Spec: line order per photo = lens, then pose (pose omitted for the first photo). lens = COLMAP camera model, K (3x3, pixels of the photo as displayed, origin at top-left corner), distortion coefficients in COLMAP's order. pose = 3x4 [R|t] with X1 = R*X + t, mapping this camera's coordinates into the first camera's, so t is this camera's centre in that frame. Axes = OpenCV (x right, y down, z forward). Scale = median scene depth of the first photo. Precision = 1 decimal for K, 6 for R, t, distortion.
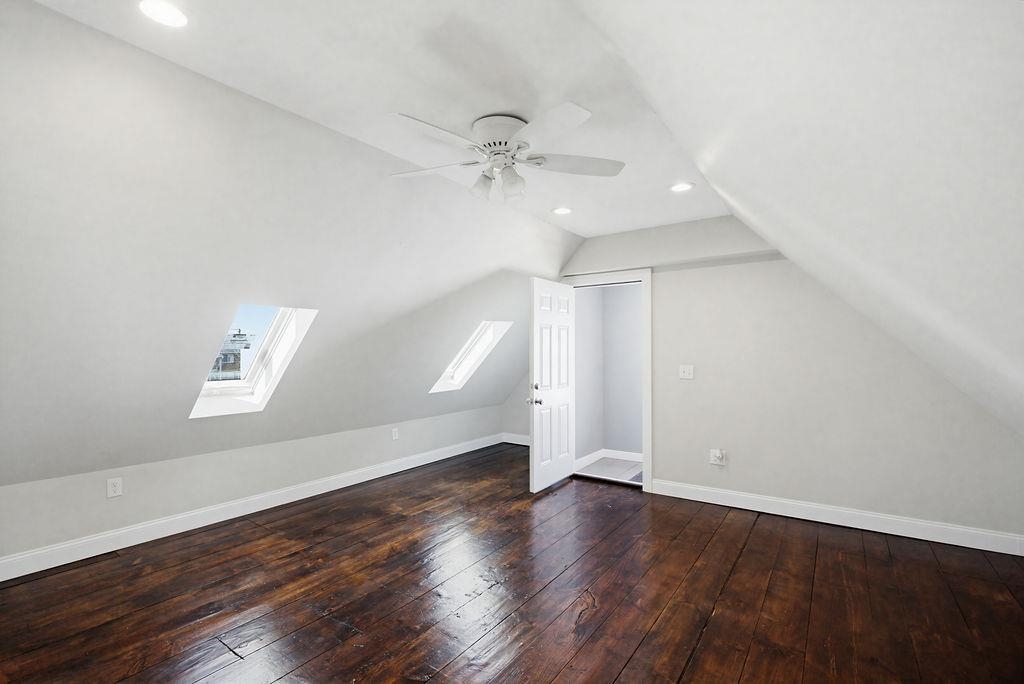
lens RADIAL K [[464.0, 0, 512.8], [0, 464.0, 343.4], [0, 0, 1]] dist [0.006180, -0.000165]
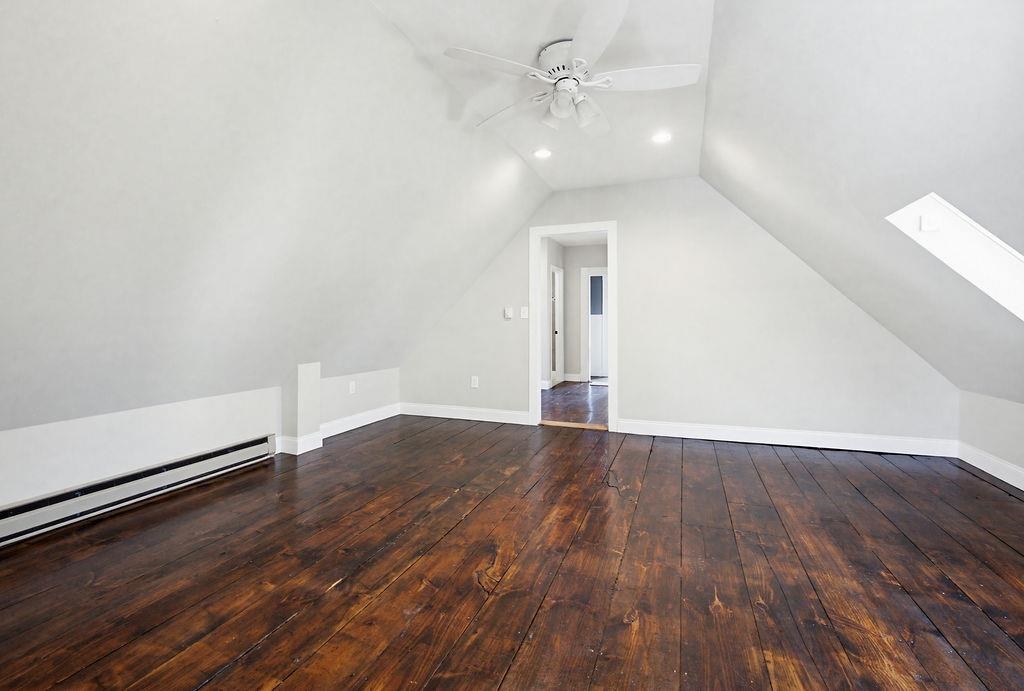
lens RADIAL K [[464.0, 0, 516.2], [0, 464.0, 344.4], [0, 0, 1]] dist [0.006180, -0.000165]
pose [[-0.961283, 0.015131, -0.275149, 0.304331], [0.003303, 0.999052, 0.043399, 0.112439], [0.275545, 0.040810, -0.960422, 1.644196]]
